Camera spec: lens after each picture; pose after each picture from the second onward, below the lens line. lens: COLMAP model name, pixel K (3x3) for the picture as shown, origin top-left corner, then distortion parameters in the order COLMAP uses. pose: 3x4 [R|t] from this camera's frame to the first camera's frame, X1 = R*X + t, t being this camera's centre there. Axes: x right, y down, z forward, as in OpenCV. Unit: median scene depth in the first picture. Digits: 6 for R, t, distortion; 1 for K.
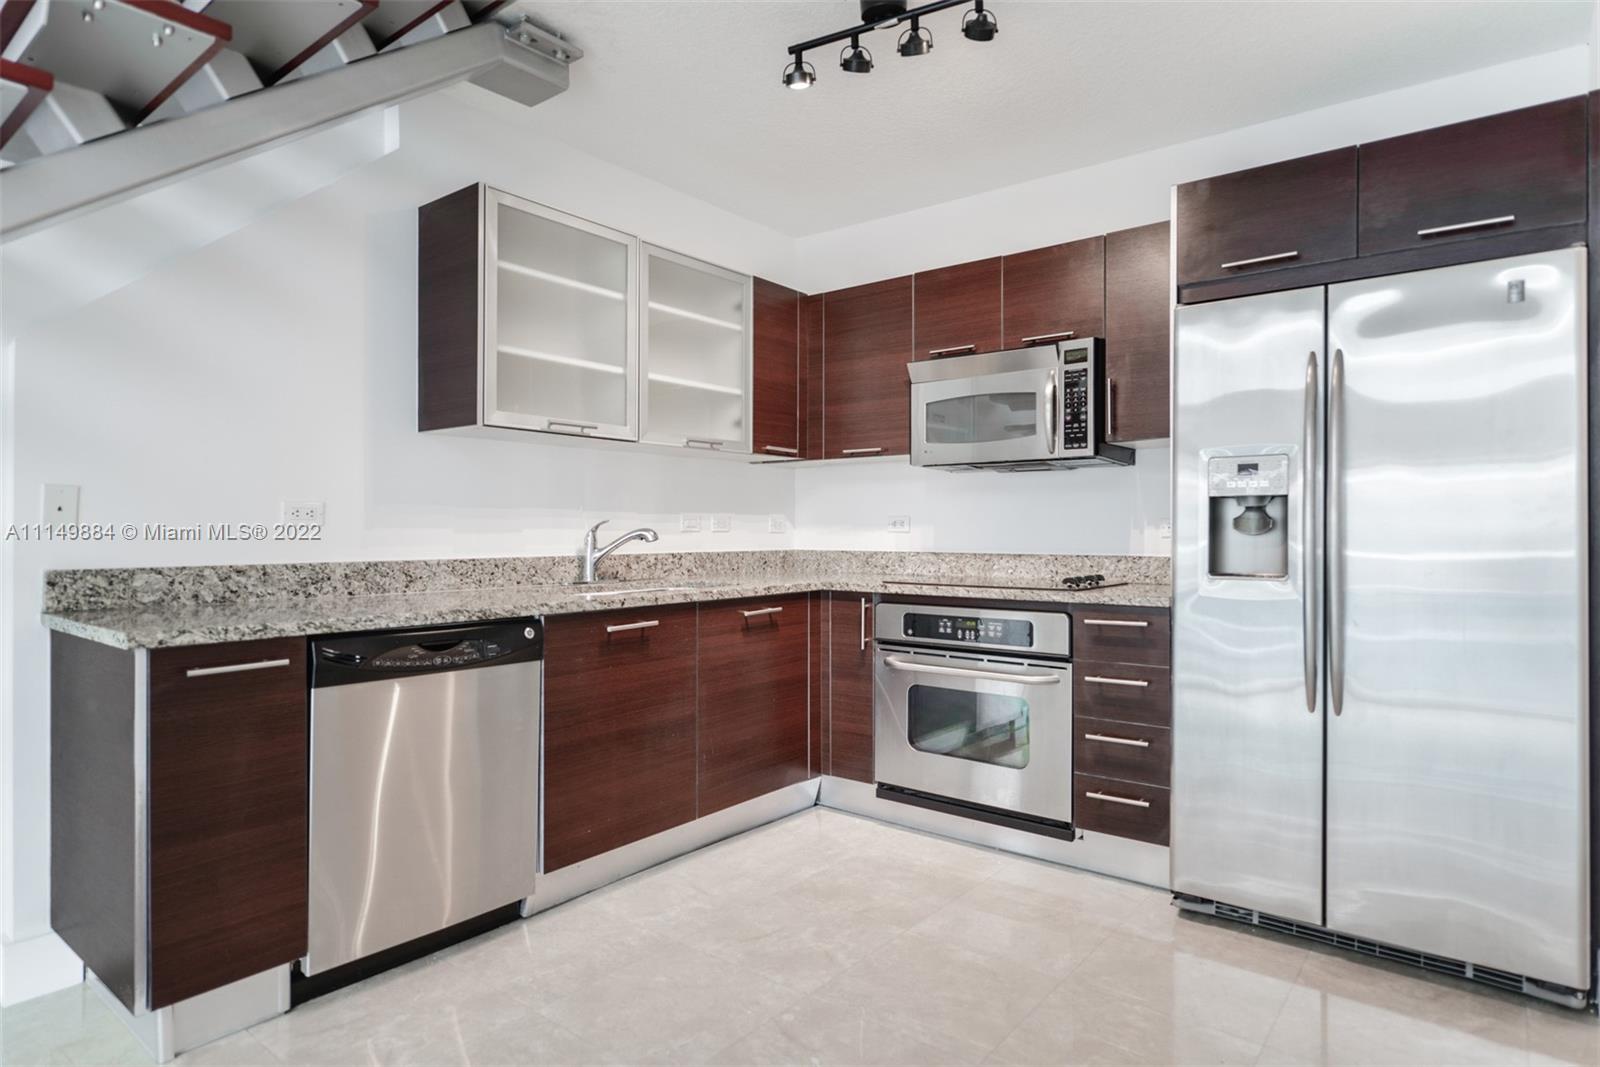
lens RADIAL K [[901.4, 0, 807.0], [0, 901.4, 531.1], [0, 0, 1]] dist [-0.000889, 0.000900]
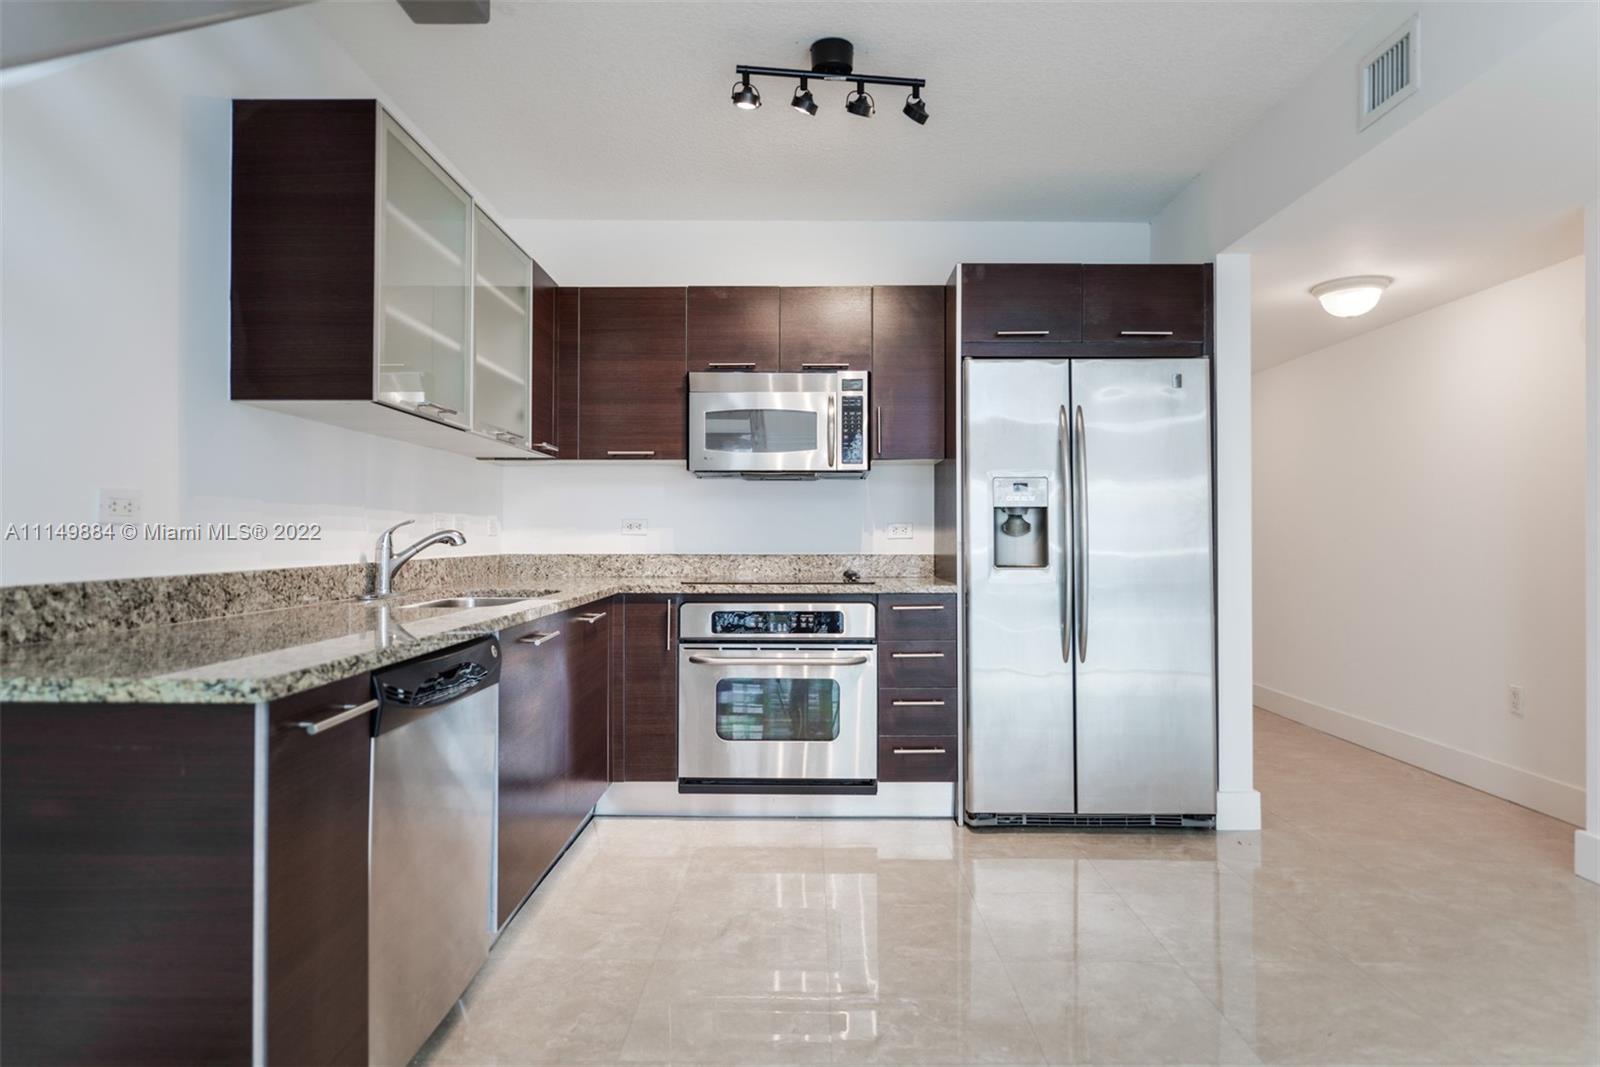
lens RADIAL K [[901.4, 0, 807.0], [0, 901.4, 531.1], [0, 0, 1]] dist [-0.000889, 0.000900]
pose [[0.787714, 0.002077, 0.616037, -0.517594], [0.000810, 0.999990, -0.004407, 0.002171], [-0.616040, 0.003971, 0.787705, 0.119313]]
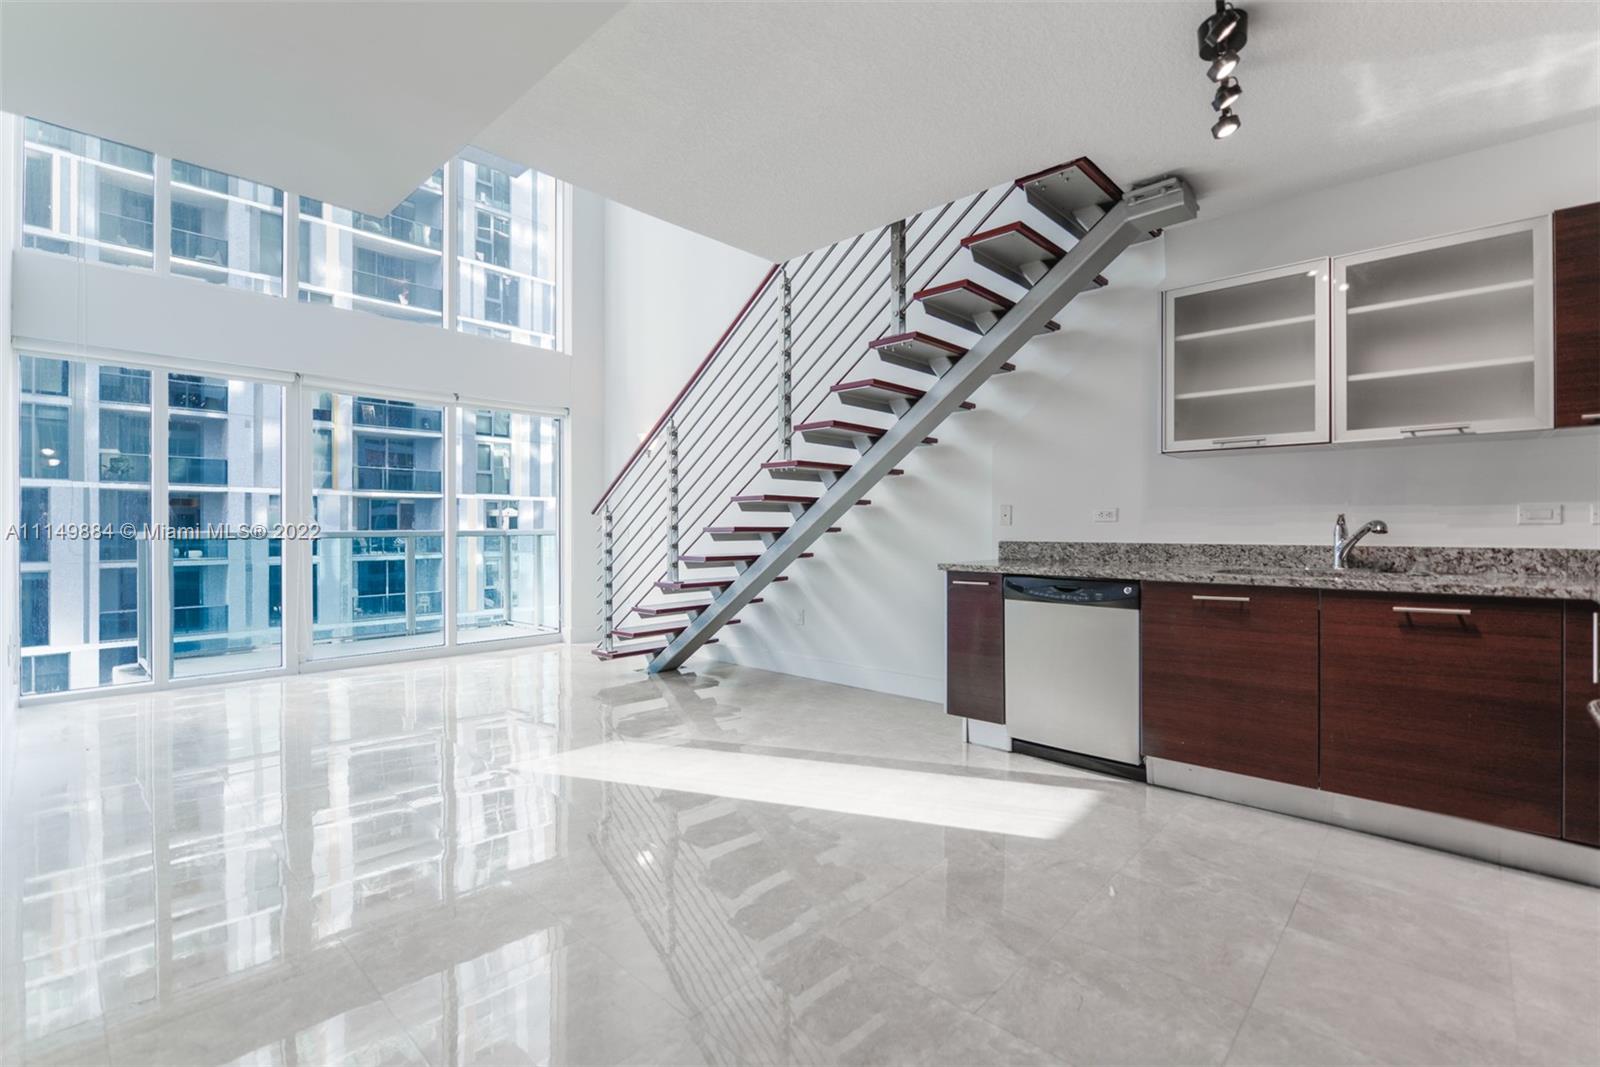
lens RADIAL K [[719.8, 0, 789.2], [0, 719.8, 526.2], [0, 0, 1]] dist [-0.001927, 0.000058]
pose [[-0.096104, -0.001568, -0.995370, 0.831941], [-0.001062, 0.999998, -0.001473, 0.005455], [0.995371, 0.000915, -0.096106, 0.468445]]
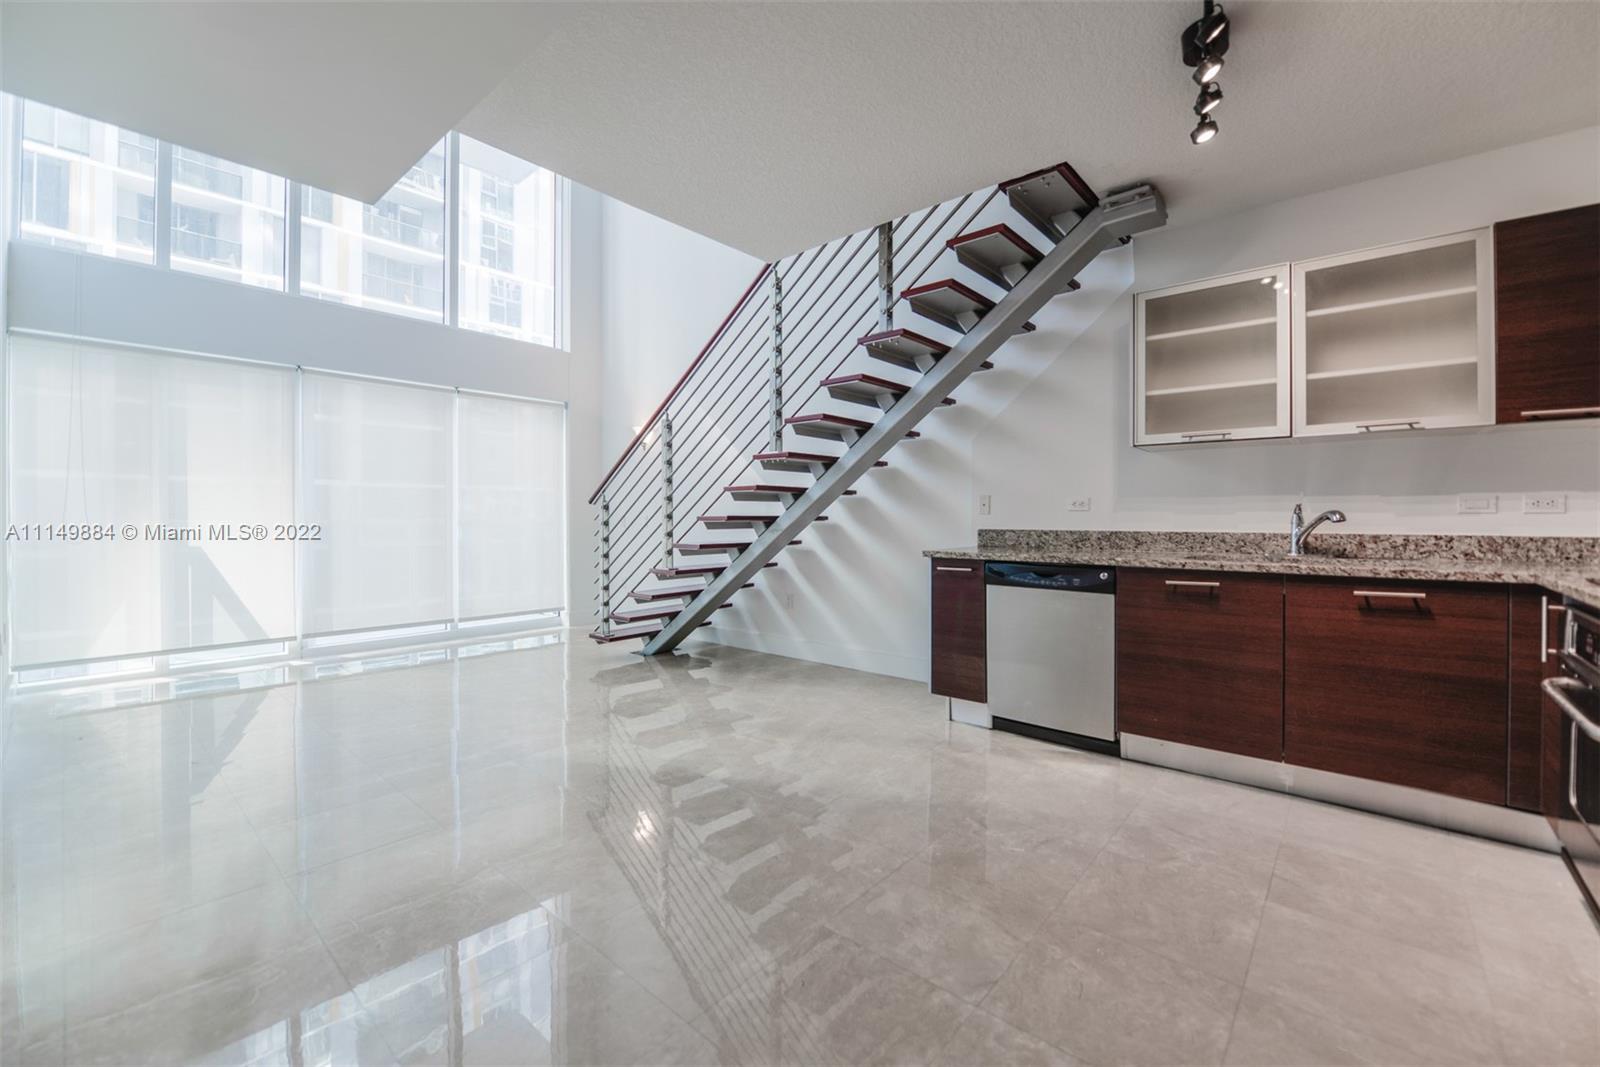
lens RADIAL K [[657.6, 0, 805.0], [0, 657.6, 516.2], [0, 0, 1]] dist [-0.013180, 0.000066]
pose [[-0.049084, 0.000044, -0.998795, 0.768767], [-0.000863, 1.000000, 0.000086, 0.005504], [0.998794, 0.000866, -0.049084, 0.449480]]
